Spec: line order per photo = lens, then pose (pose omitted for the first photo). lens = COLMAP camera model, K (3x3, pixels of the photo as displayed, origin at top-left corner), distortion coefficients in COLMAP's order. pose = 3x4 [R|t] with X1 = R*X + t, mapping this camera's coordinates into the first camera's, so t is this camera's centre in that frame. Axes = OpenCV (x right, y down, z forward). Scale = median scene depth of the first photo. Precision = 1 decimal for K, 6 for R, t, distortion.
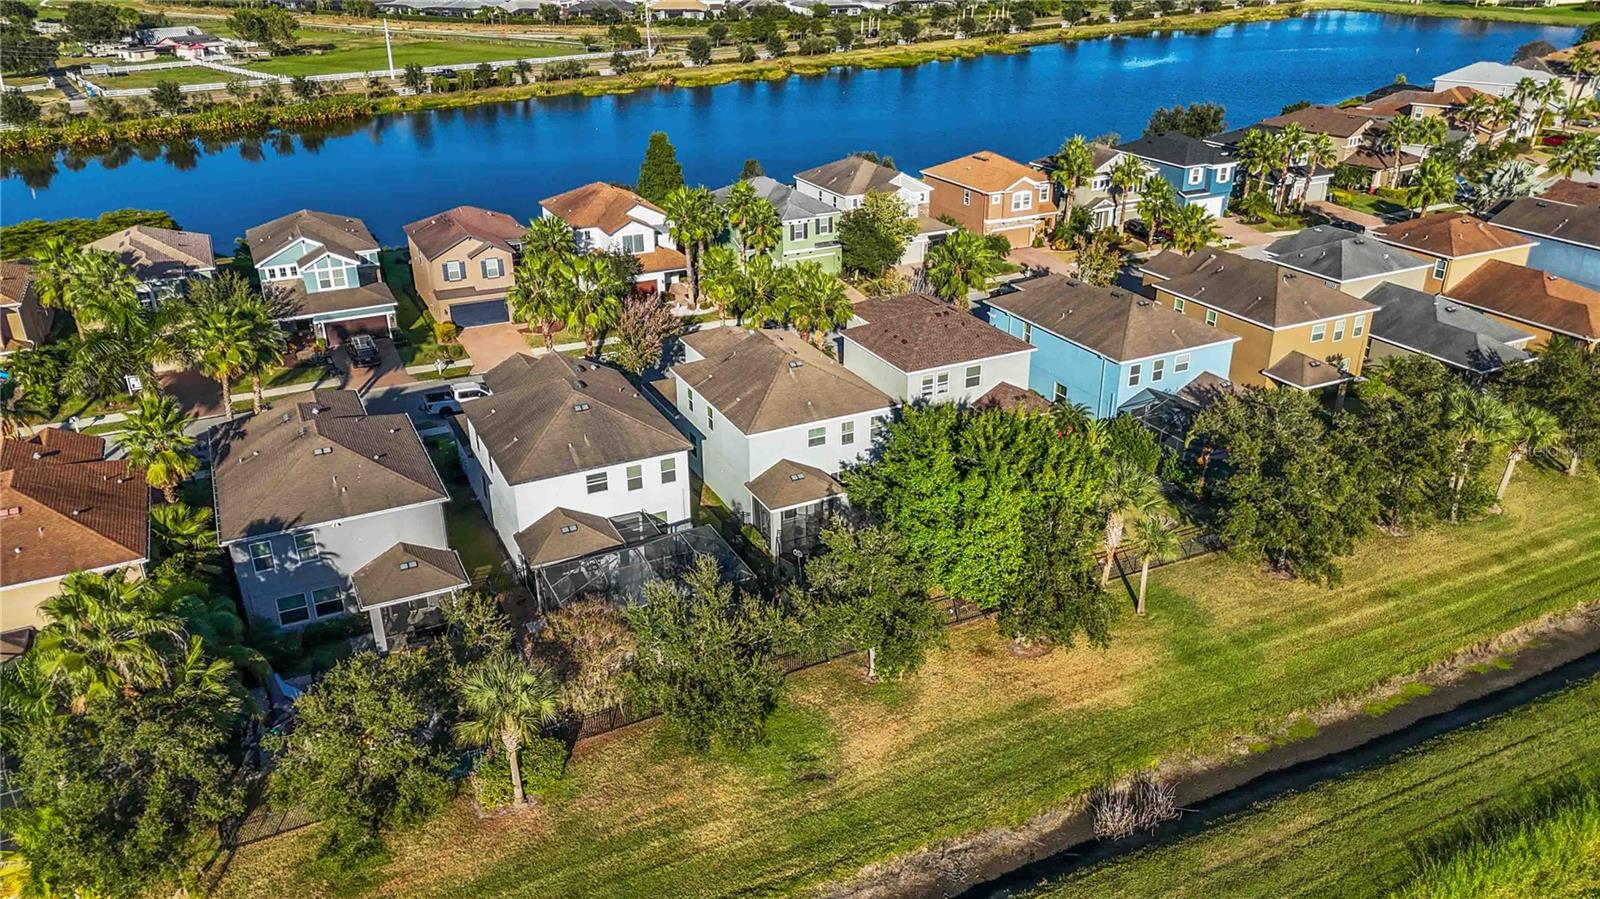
lens RADIAL K [[1169.0, 0, 800.0], [0, 1169.0, 449.5], [0, 0, 1]] dist [0.063501, -0.054798]
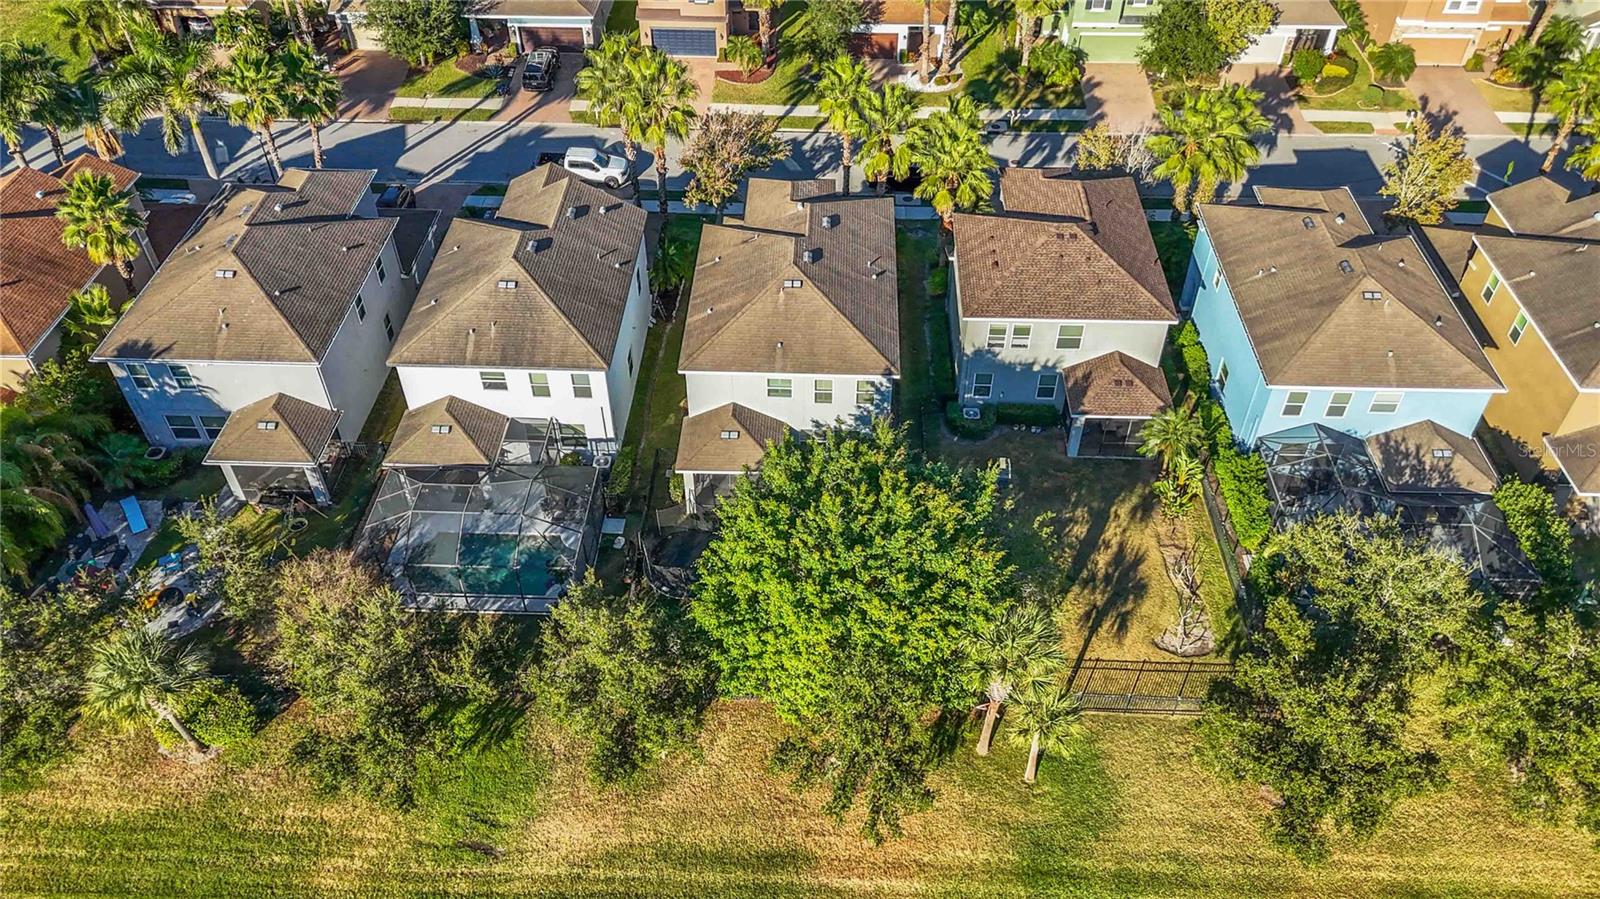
lens RADIAL K [[1174.5, 0, 800.0], [0, 1174.5, 449.5], [0, 0, 1]] dist [0.051987, -0.041387]
pose [[0.882811, 0.326457, -0.337742, 0.162693], [-0.203188, 0.913667, 0.352032, -0.134362], [0.423507, -0.242152, 0.872928, 0.157222]]
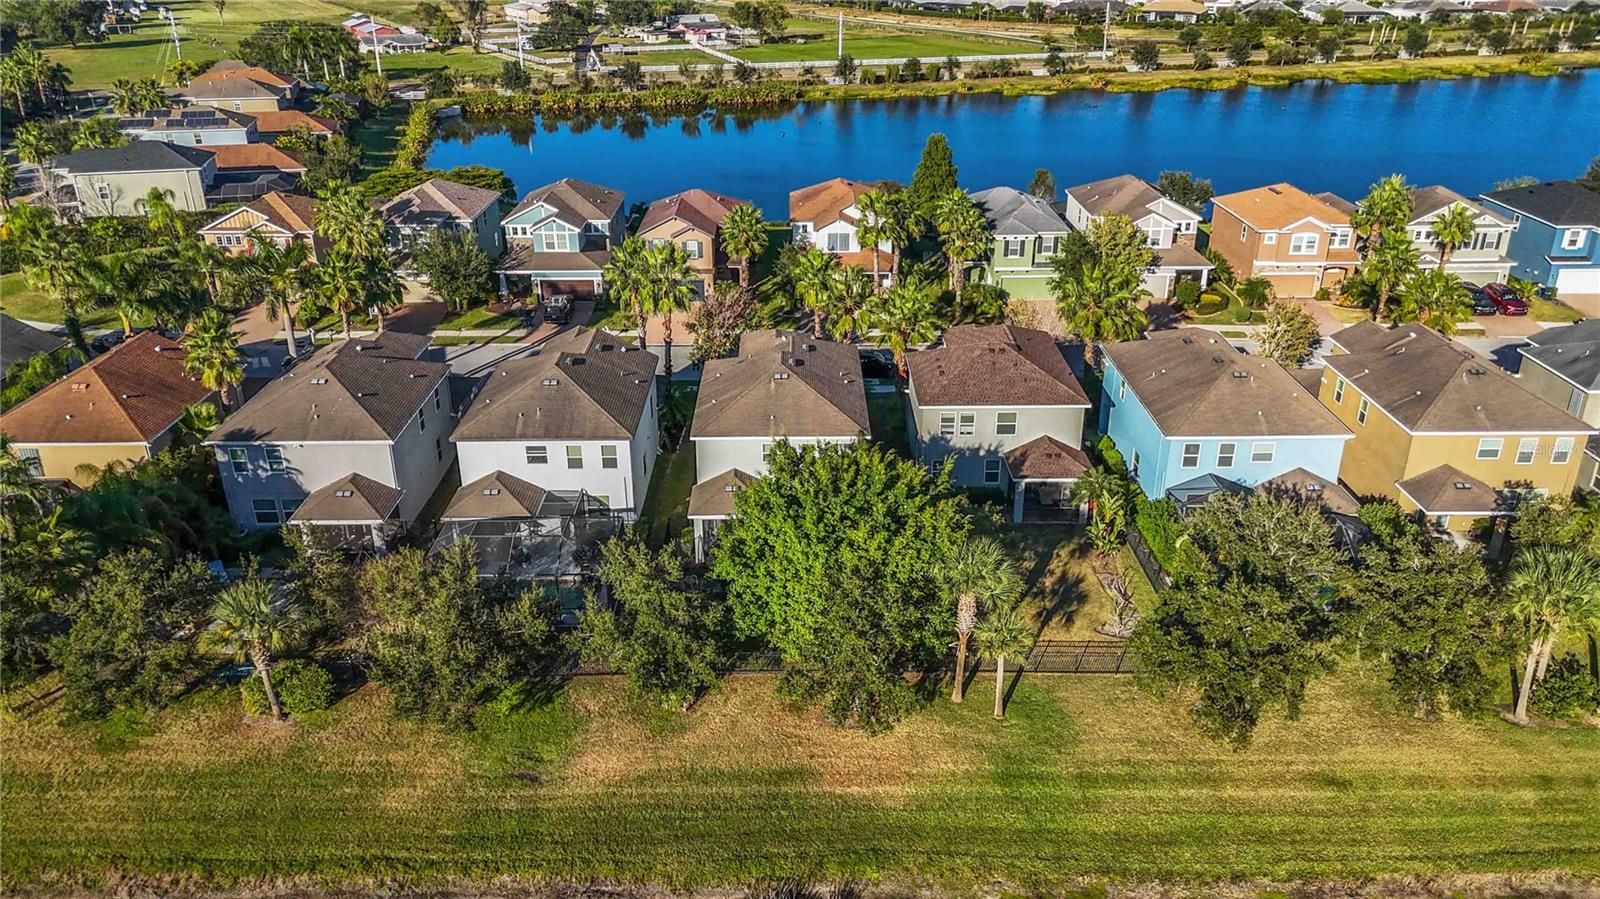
lens RADIAL K [[1169.0, 0, 800.0], [0, 1169.0, 449.5], [0, 0, 1]] dist [0.063501, -0.054798]
pose [[0.901392, 0.183778, -0.392068, 0.217300], [-0.183131, 0.982298, 0.039412, -0.029335], [0.392371, 0.036274, 0.919091, 0.062470]]
